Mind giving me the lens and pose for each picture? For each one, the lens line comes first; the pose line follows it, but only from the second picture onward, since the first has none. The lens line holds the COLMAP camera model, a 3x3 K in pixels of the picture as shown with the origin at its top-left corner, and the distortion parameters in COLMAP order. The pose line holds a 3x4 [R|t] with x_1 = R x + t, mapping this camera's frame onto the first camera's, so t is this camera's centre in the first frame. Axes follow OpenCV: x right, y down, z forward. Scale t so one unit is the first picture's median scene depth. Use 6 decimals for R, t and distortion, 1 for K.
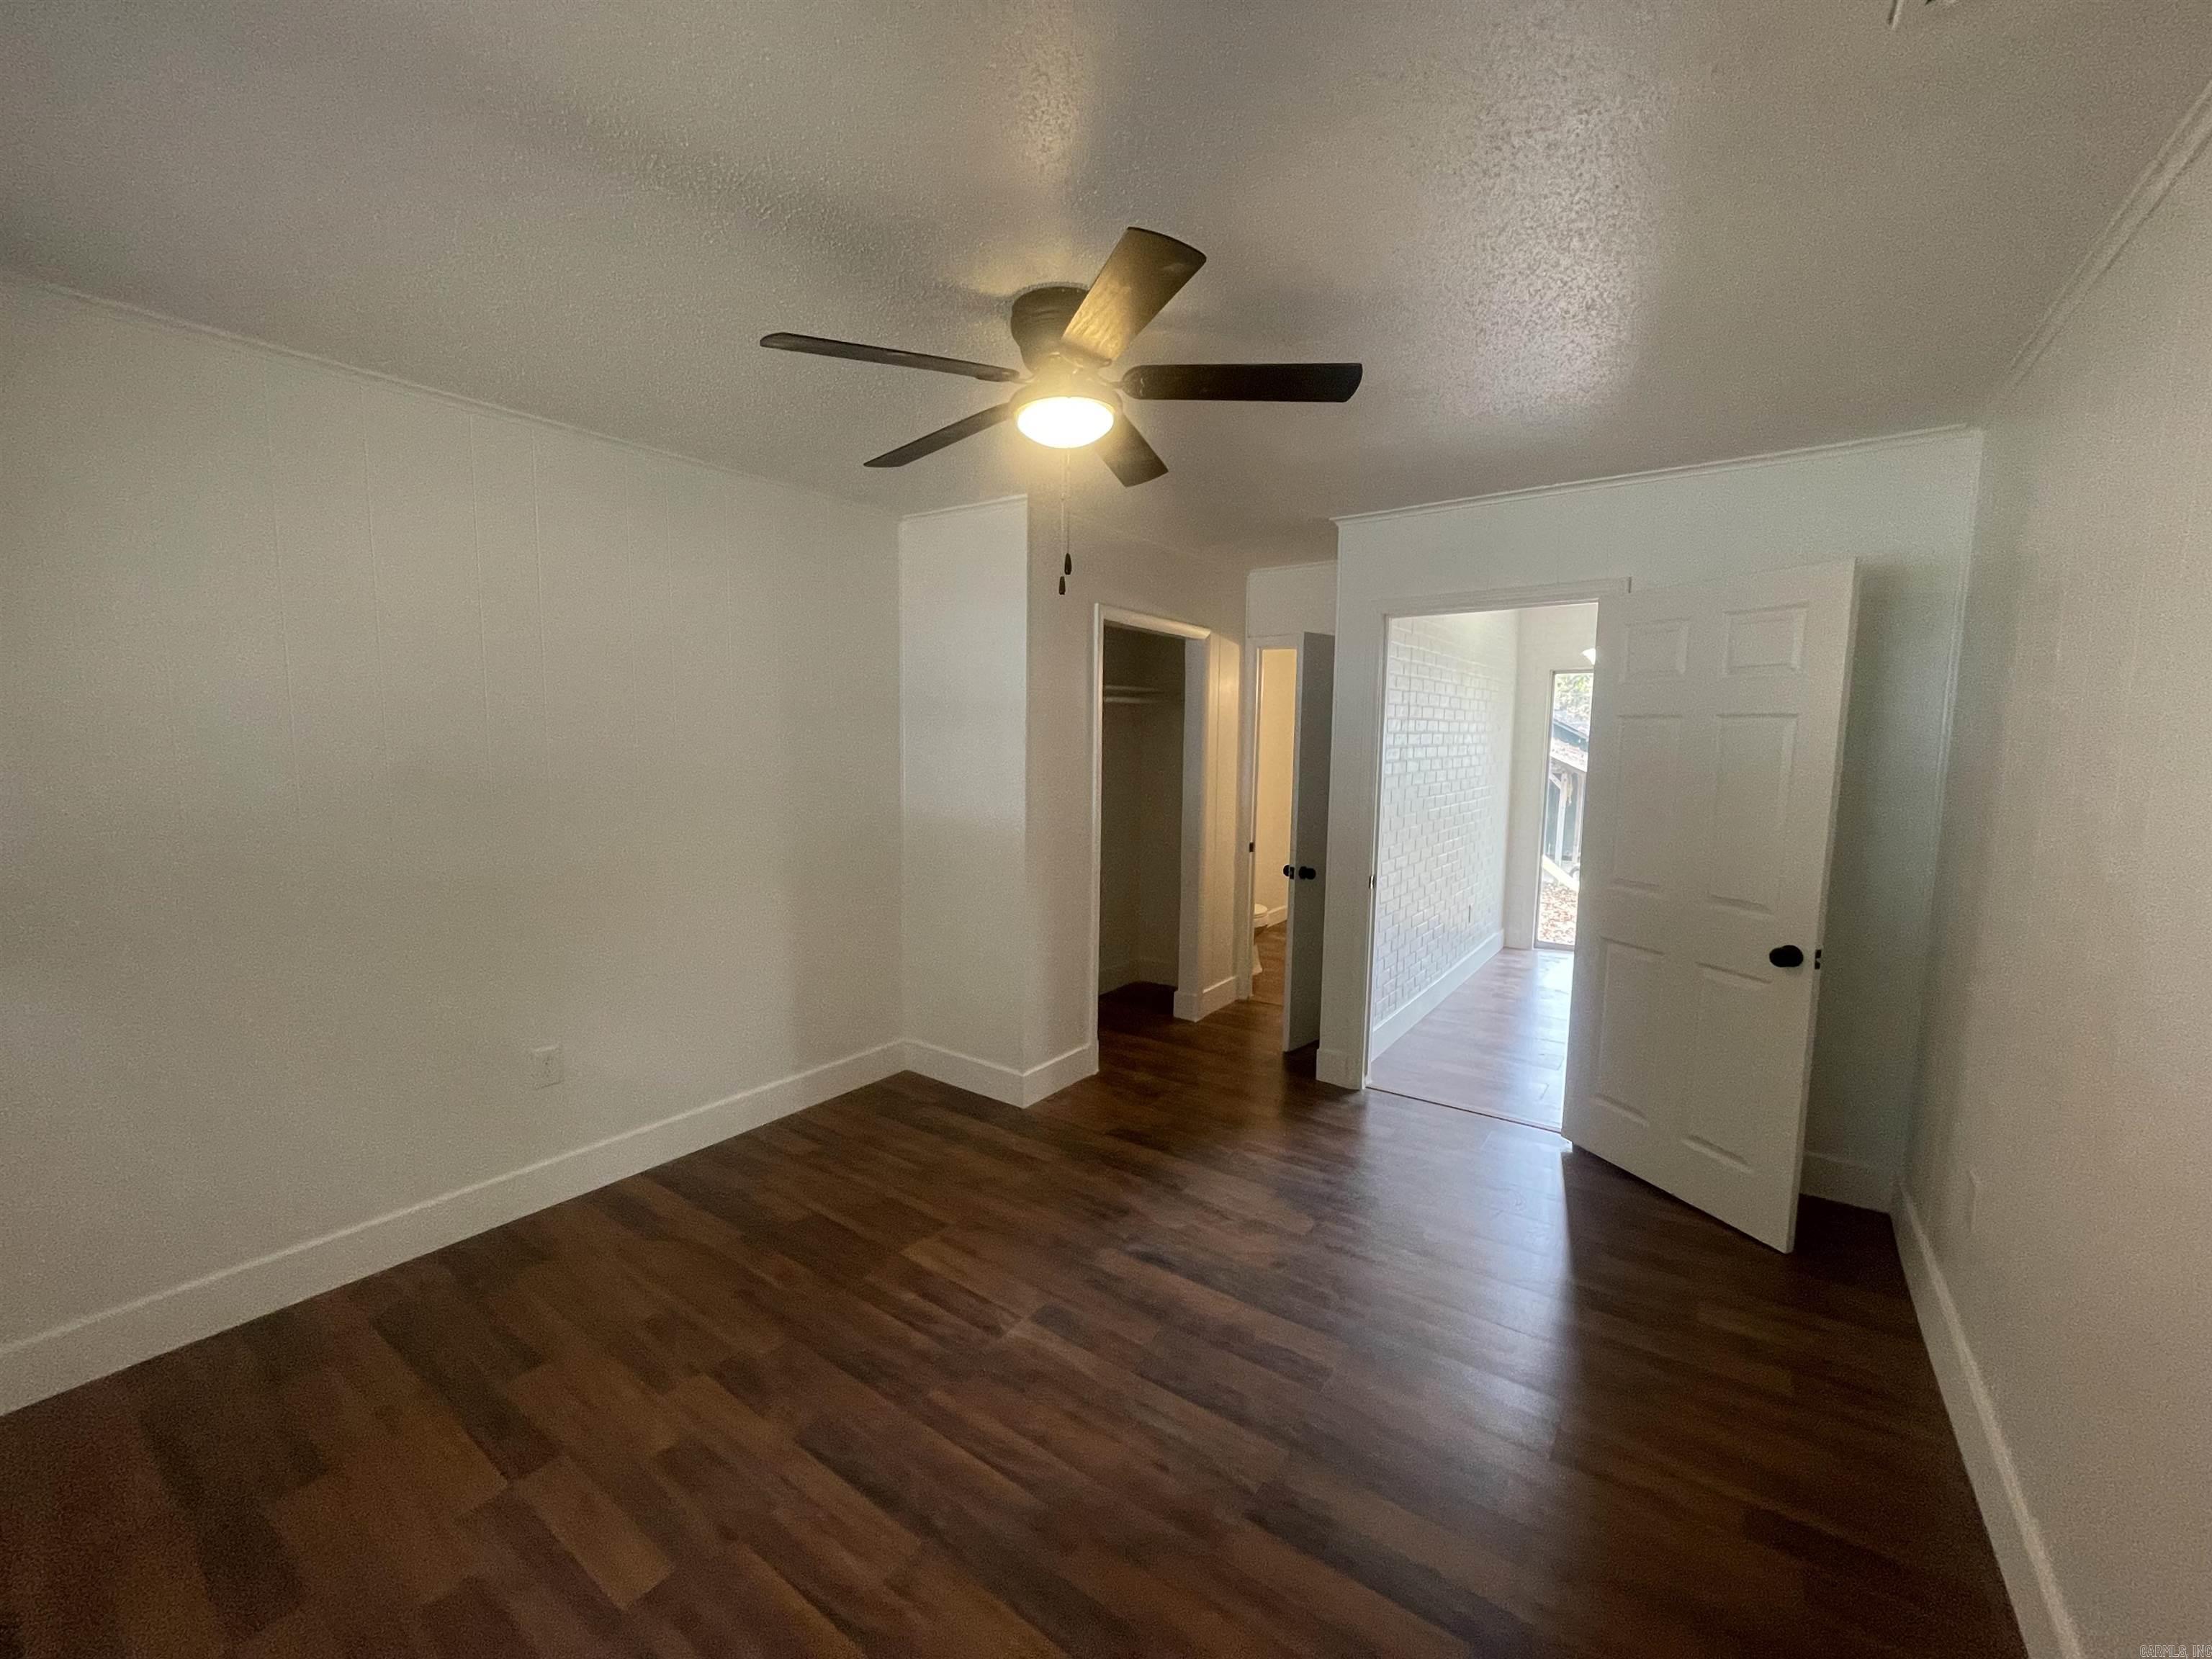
lens RADIAL K [[888.4, 0, 1105.8], [0, 888.4, 821.1], [0, 0, 1]] dist [-0.010263, 0.001086]
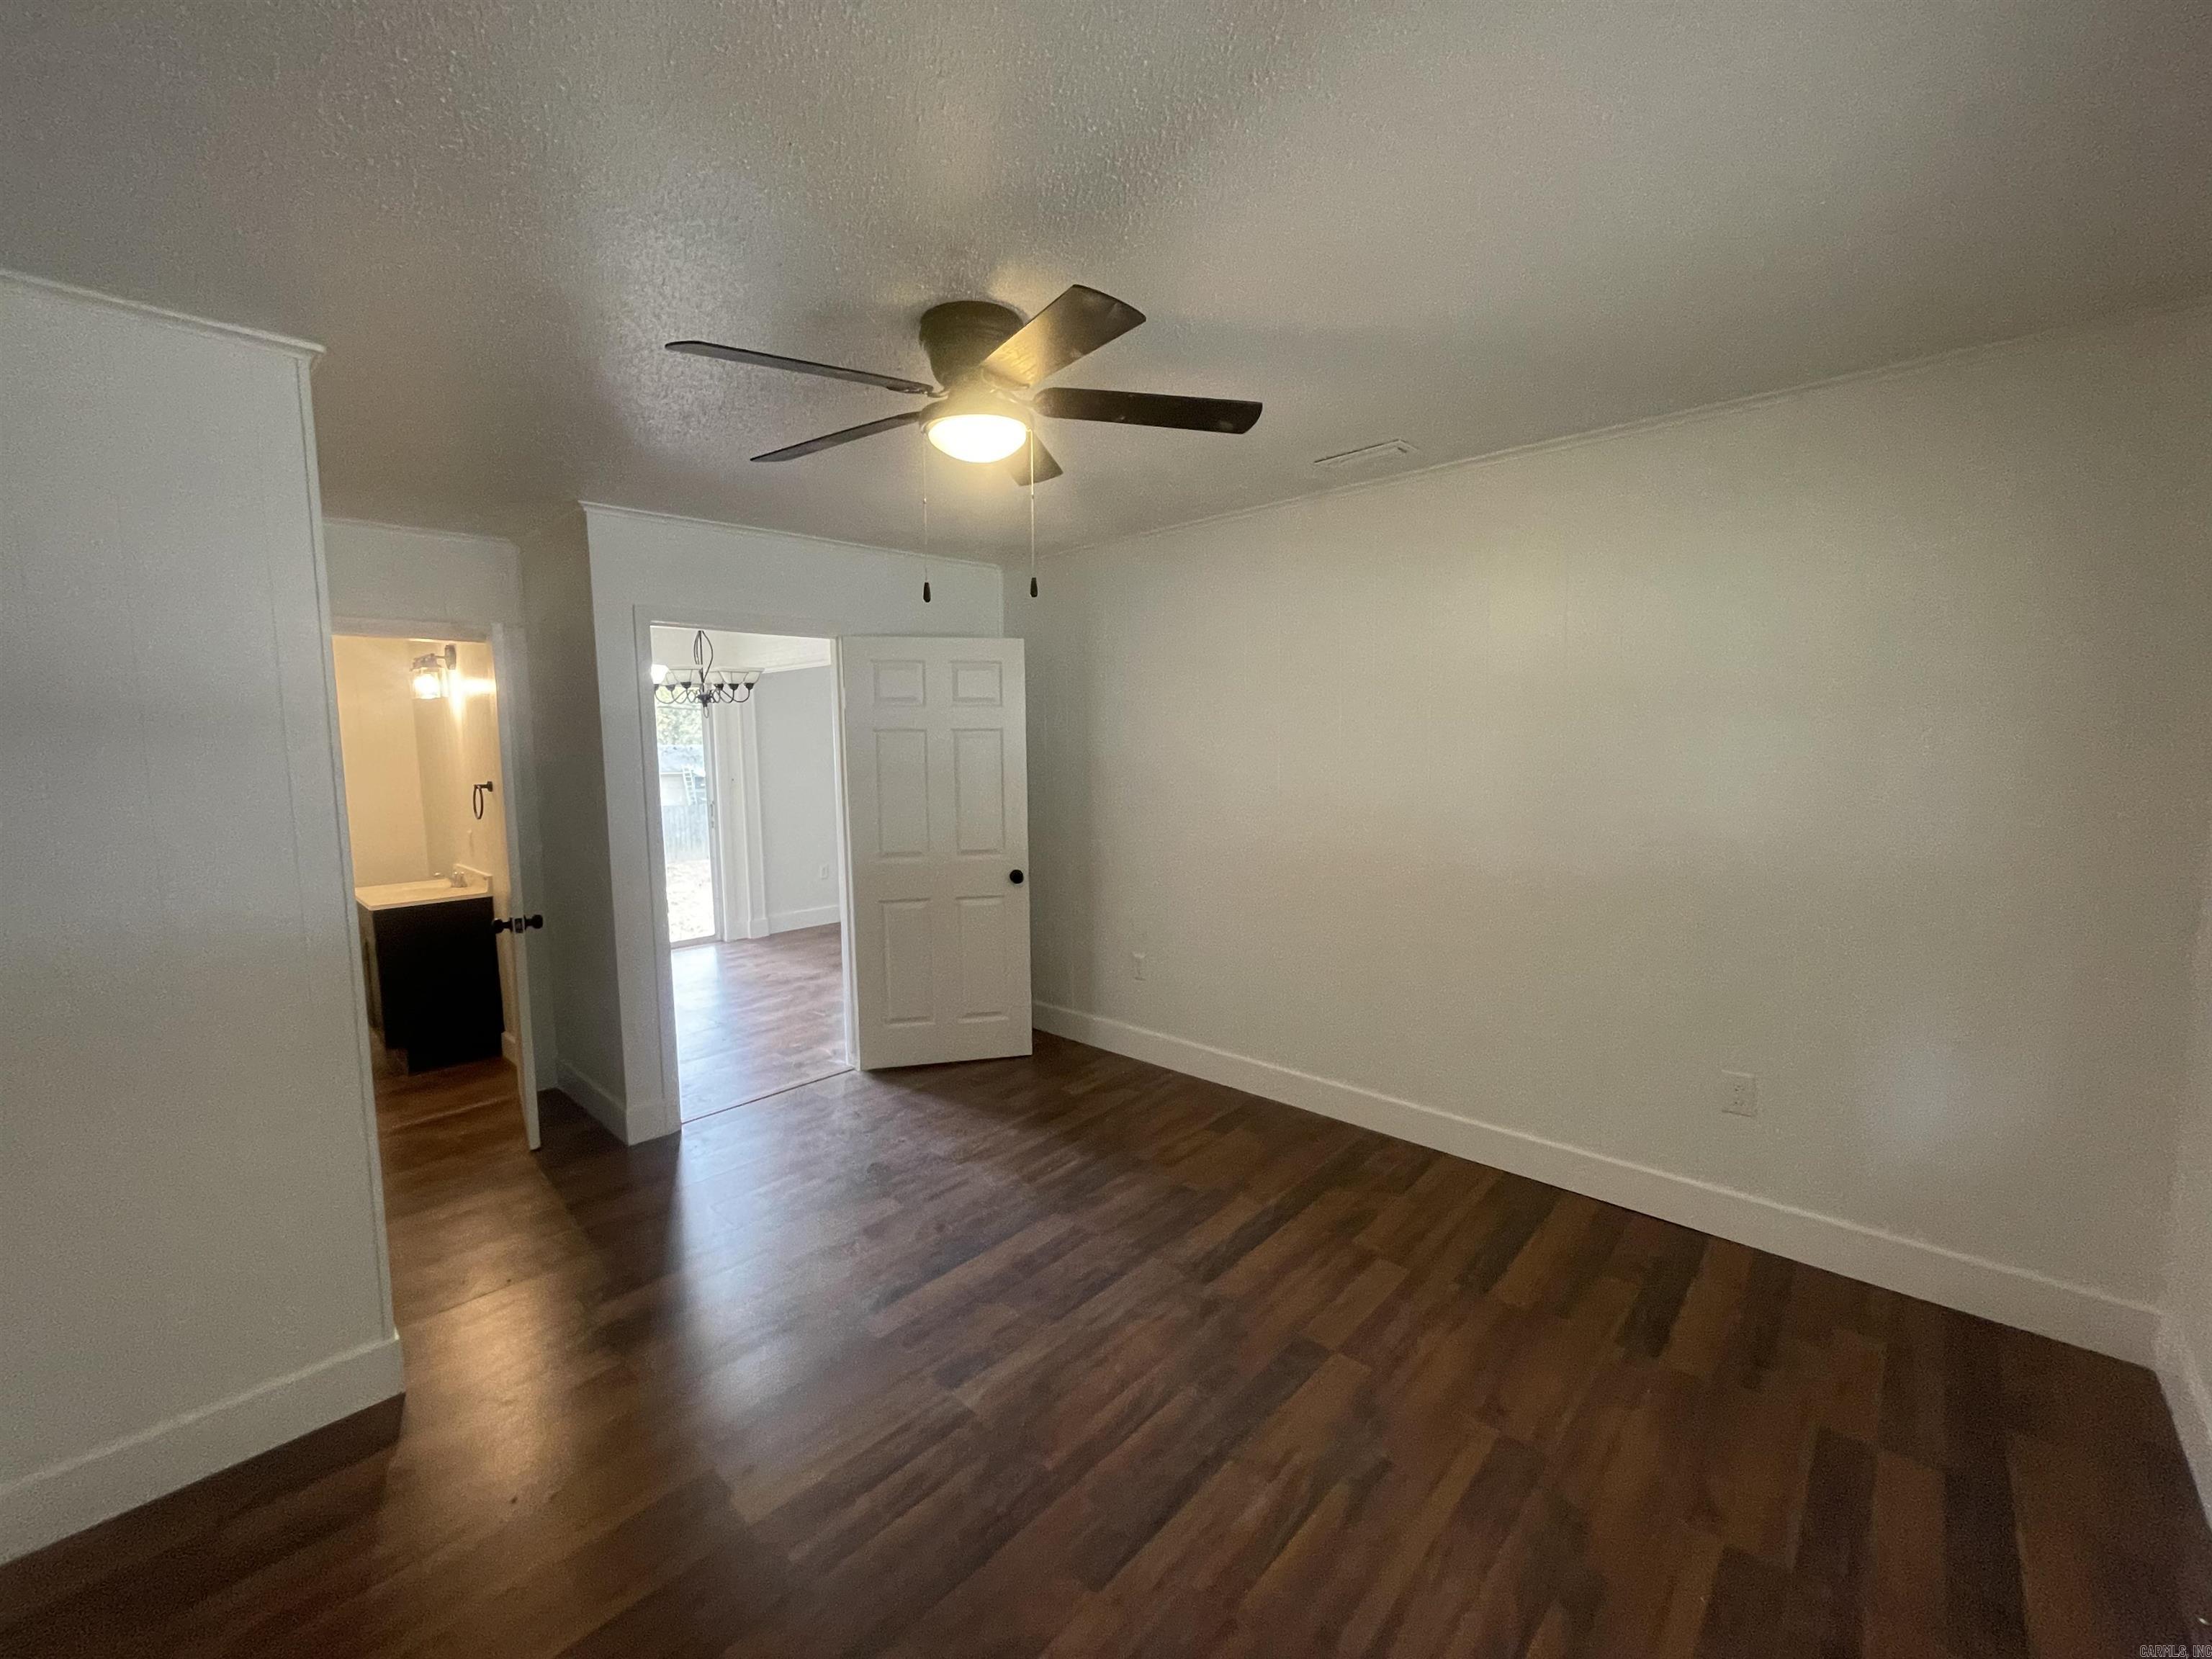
lens RADIAL K [[888.4, 0, 1105.0], [0, 888.4, 830.7], [0, 0, 1]] dist [-0.010263, 0.001086]
pose [[0.131032, -0.112011, 0.985030, -1.057835], [0.117248, 0.988374, 0.096795, -0.092369], [-0.984420, 0.102810, 0.142642, 0.769175]]
